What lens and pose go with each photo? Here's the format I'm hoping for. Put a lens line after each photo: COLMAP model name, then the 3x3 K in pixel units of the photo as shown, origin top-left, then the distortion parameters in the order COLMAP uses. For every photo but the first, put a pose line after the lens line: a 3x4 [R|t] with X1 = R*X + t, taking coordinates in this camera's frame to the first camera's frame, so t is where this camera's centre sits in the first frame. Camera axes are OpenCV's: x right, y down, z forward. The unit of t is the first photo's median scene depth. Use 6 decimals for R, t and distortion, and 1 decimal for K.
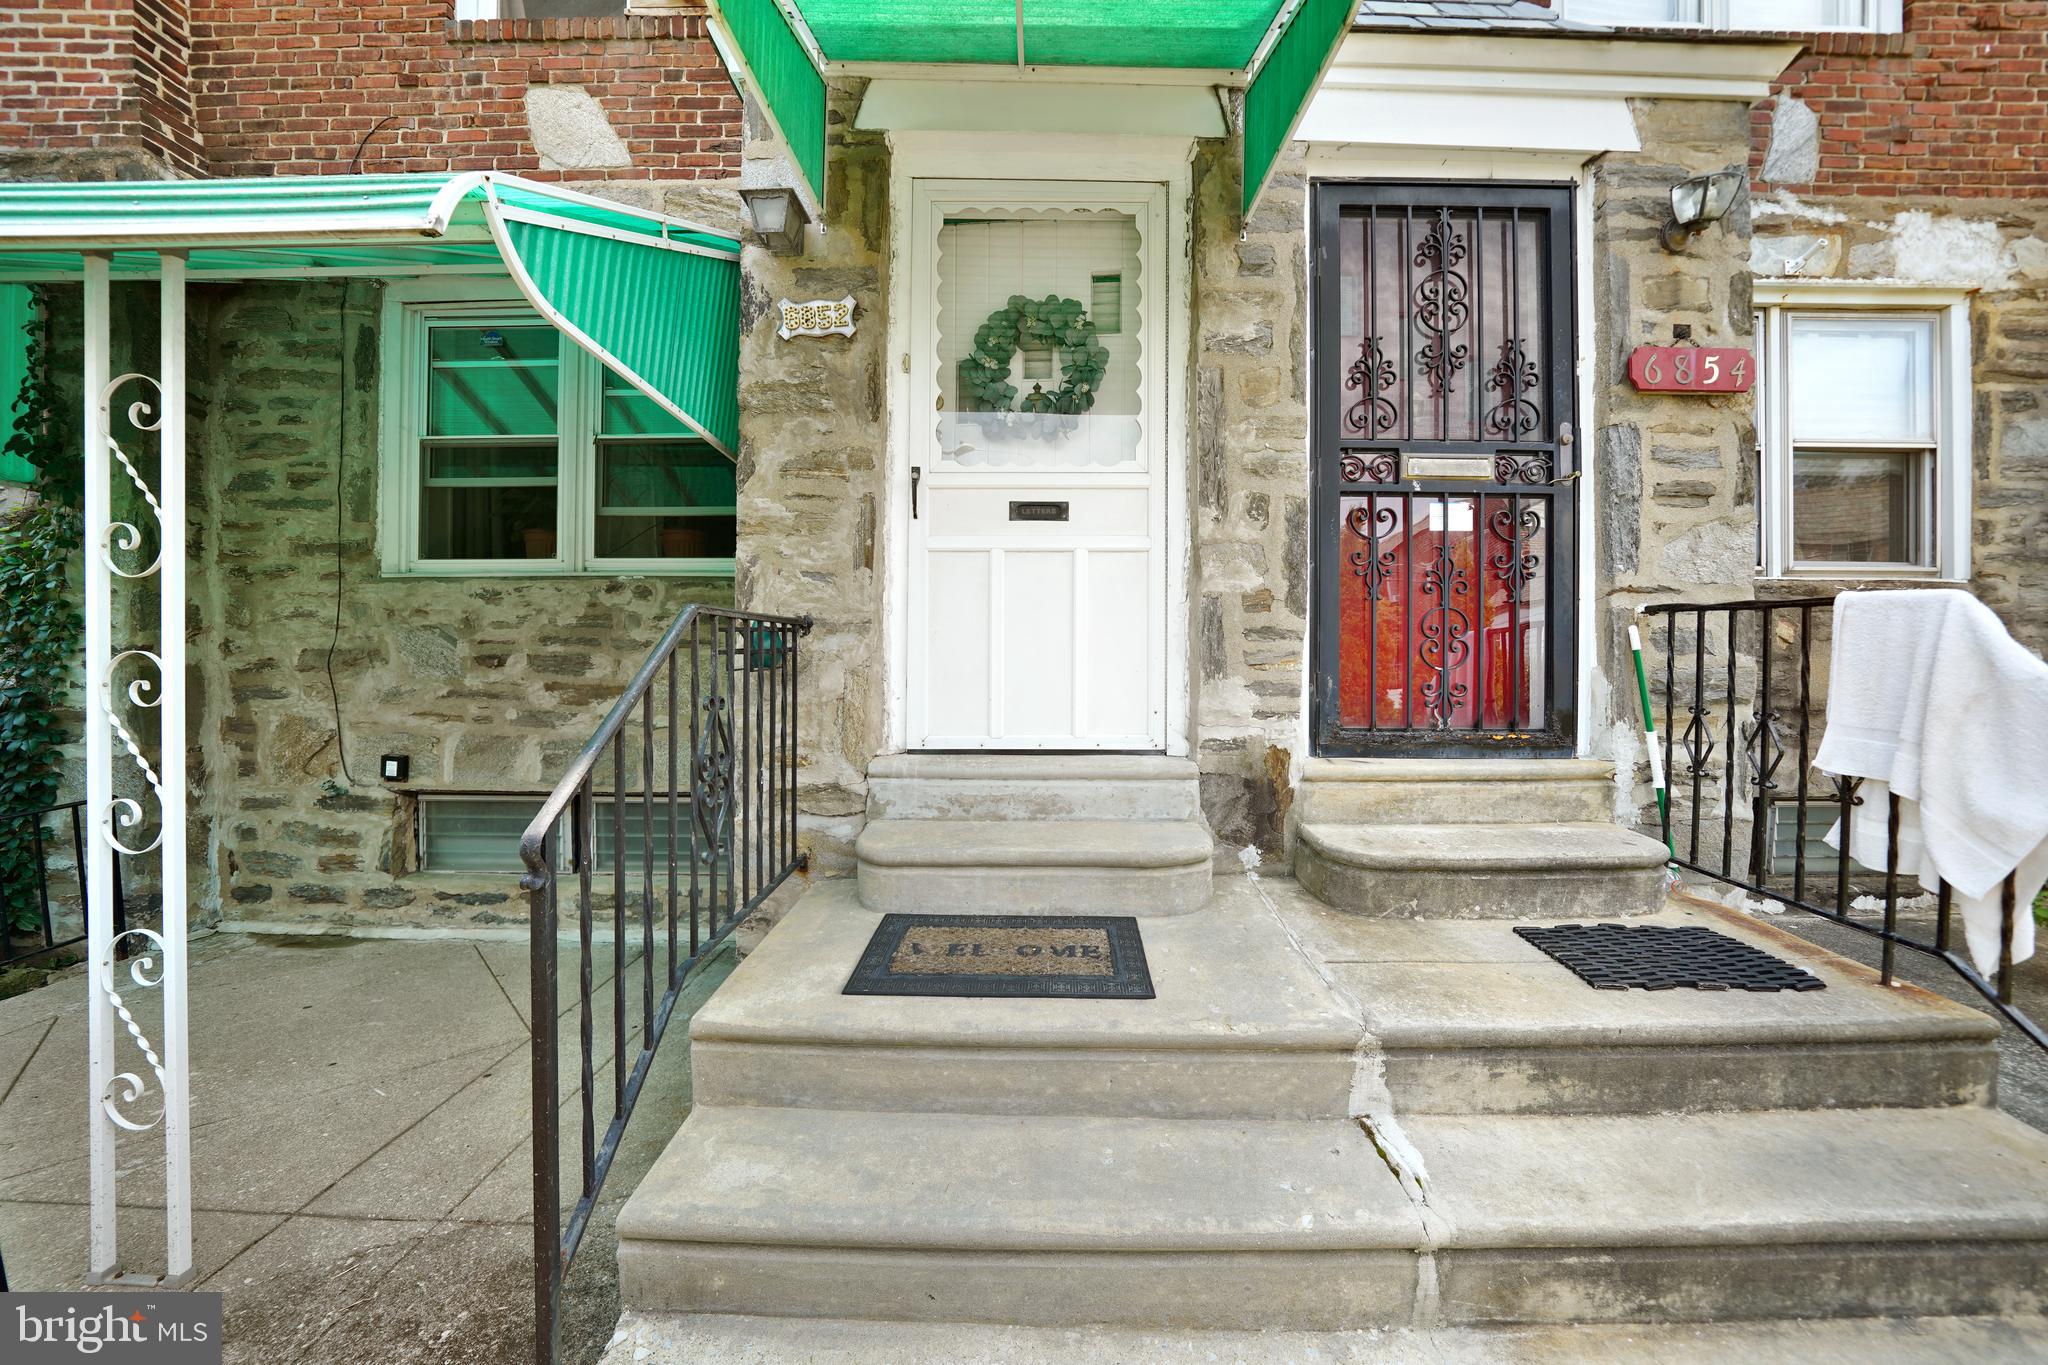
lens RADIAL K [[728.5, 0, 1035.2], [0, 728.5, 663.5], [0, 0, 1]] dist [-0.027469, 0.002913]
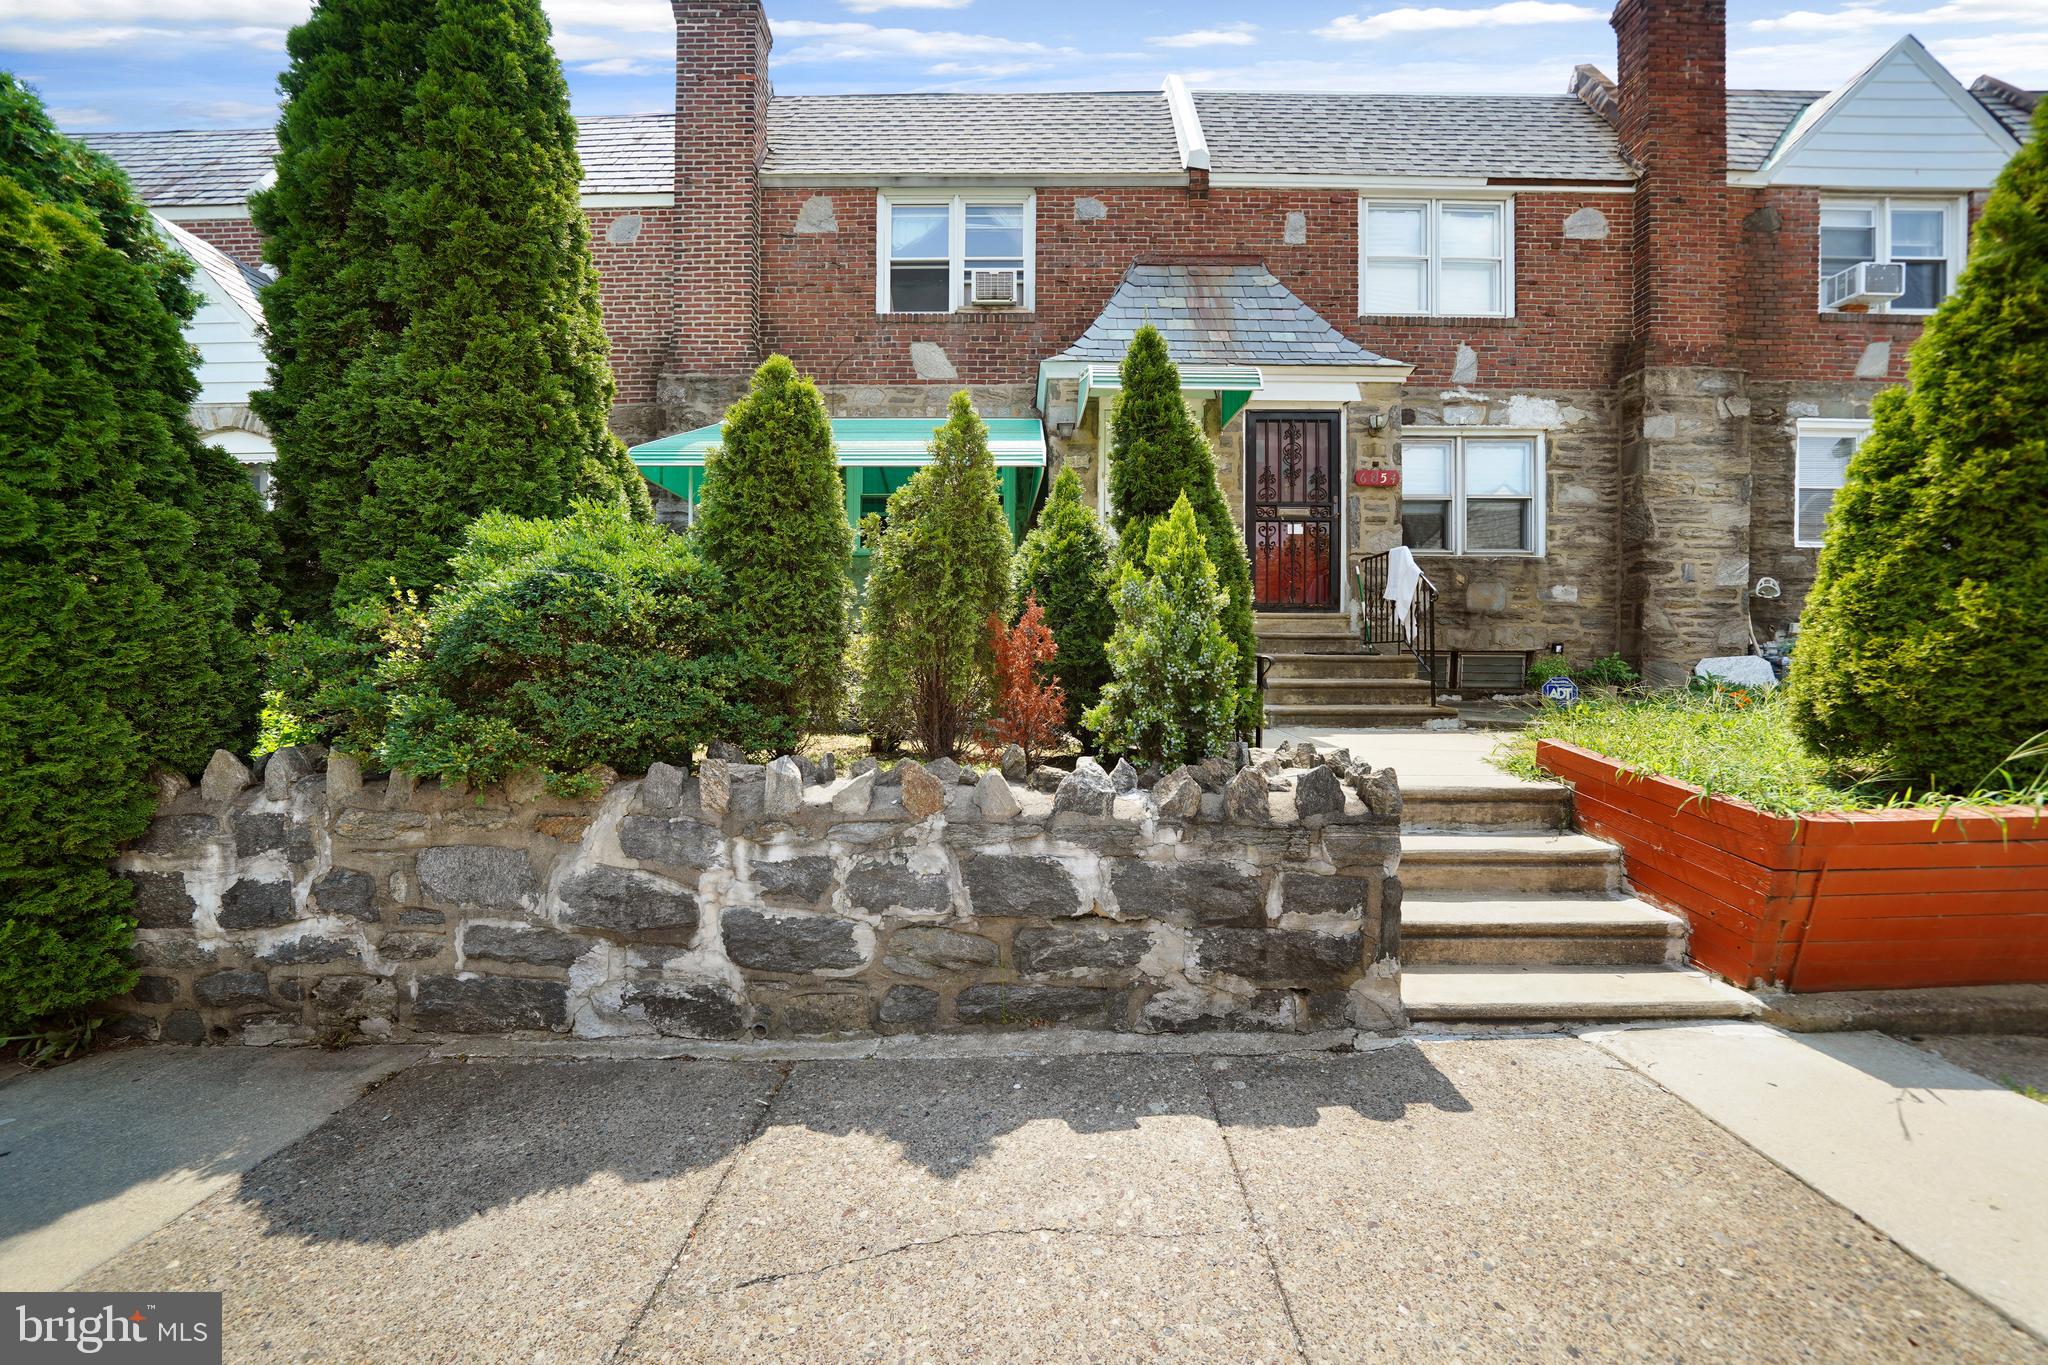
lens RADIAL K [[749.1, 0, 1024.0], [0, 749.1, 682.5], [0, 0, 1]] dist [-0.020509, -0.000060]
pose [[0.999996, -0.002755, 0.000493, -0.512050], [0.002760, 0.999941, -0.010489, 0.442080], [-0.000465, 0.010491, 0.999945, -1.995678]]
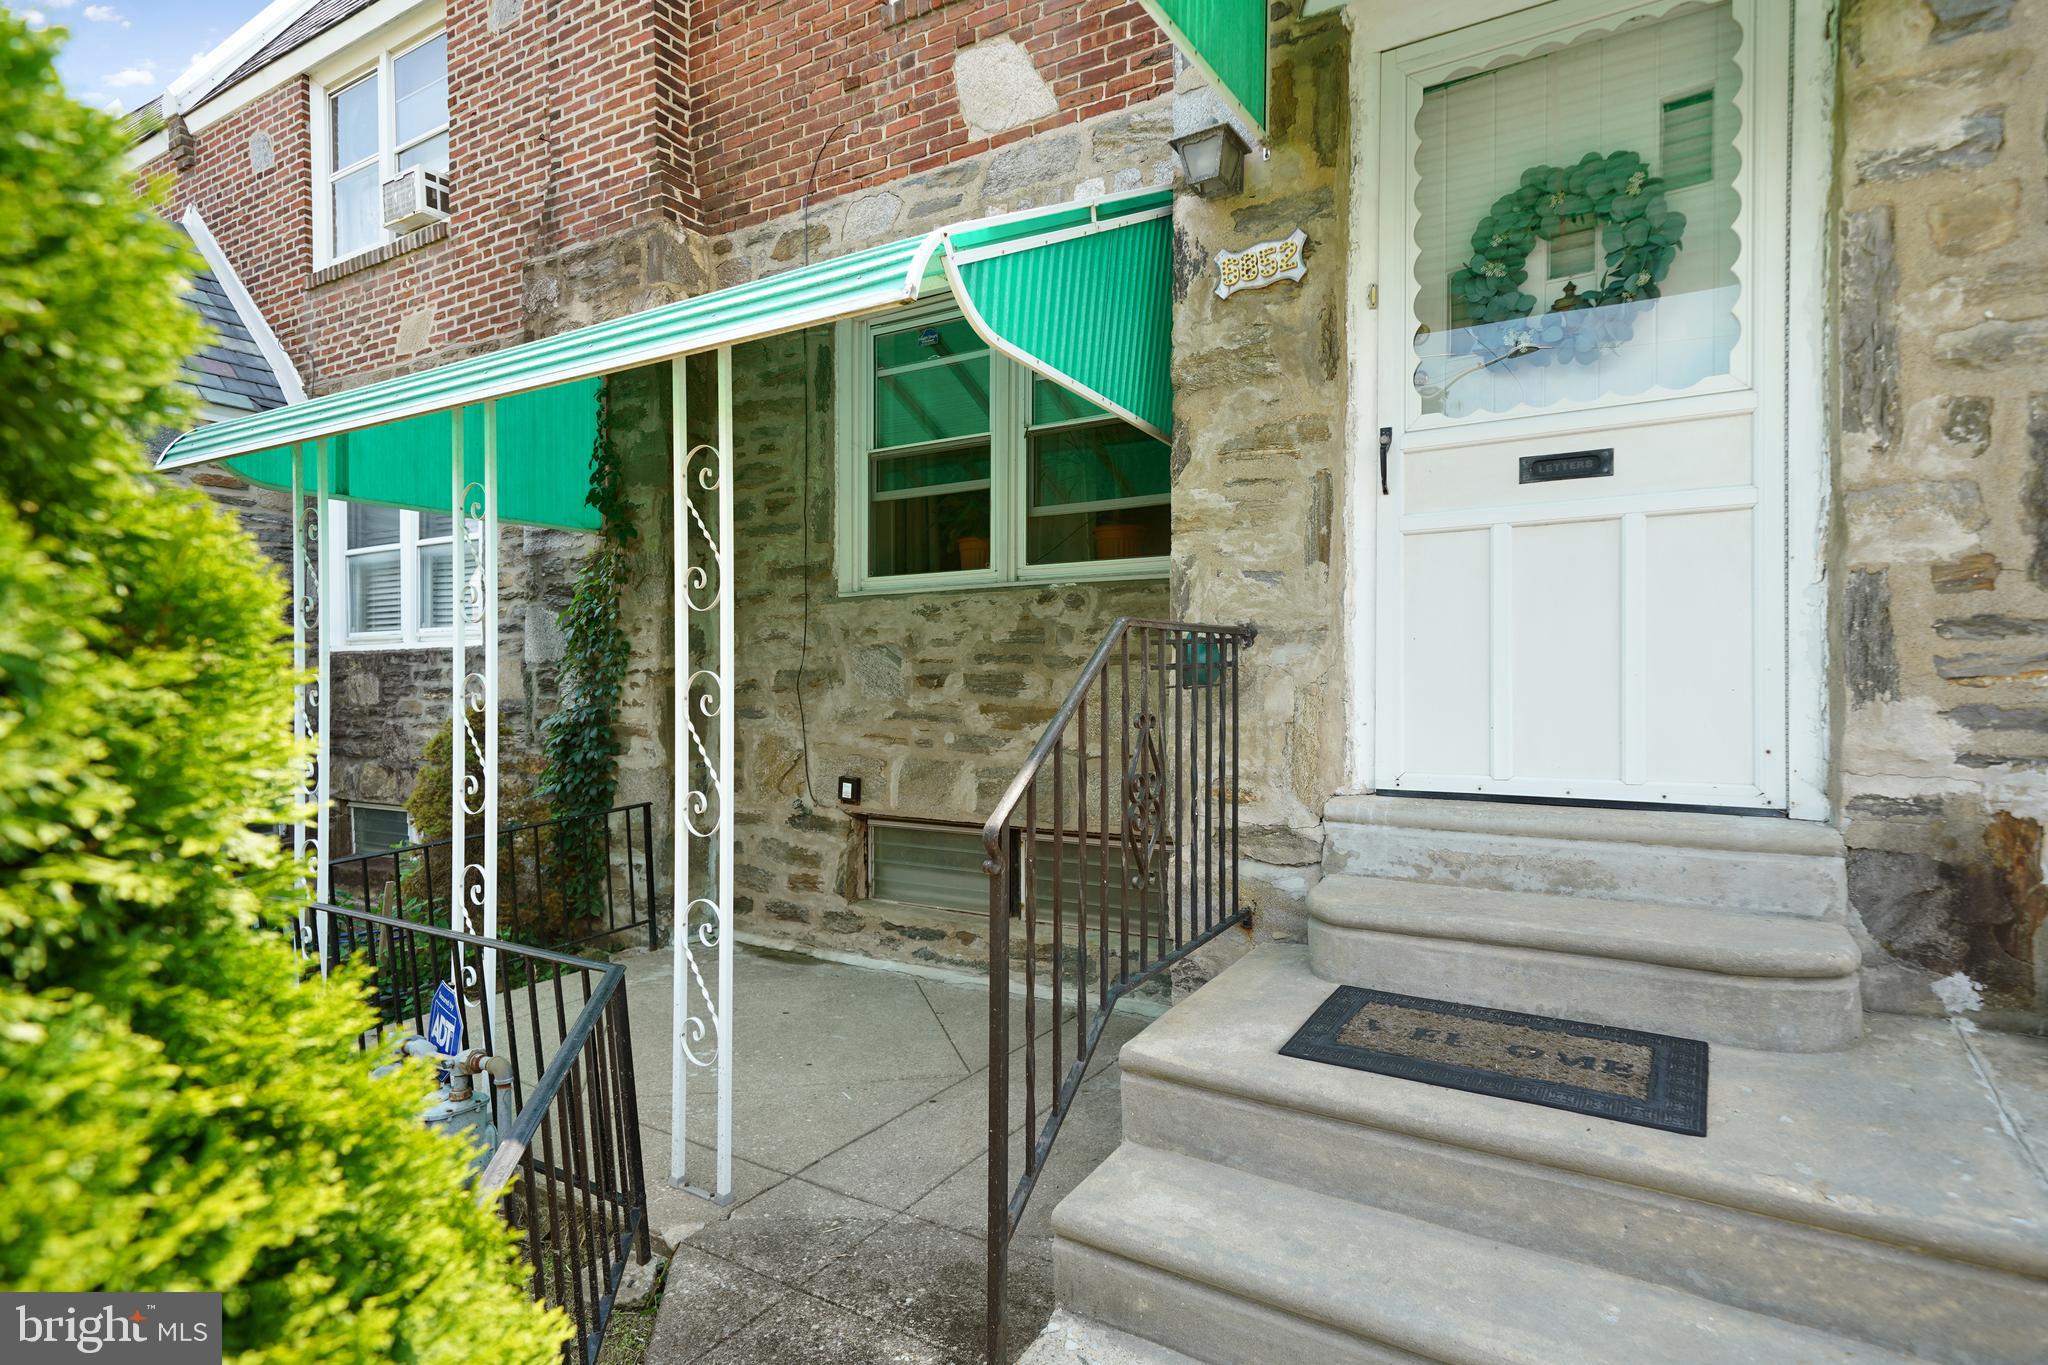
lens RADIAL K [[1039.8, 0, 1022.7], [0, 1039.8, 679.5], [0, 0, 1]] dist [0.033255, 0.000200]
pose [[0.854476, -0.005599, -0.519461, 0.084245], [0.002132, 0.999971, -0.007270, 0.007134], [0.519487, 0.005105, 0.854463, -0.161827]]
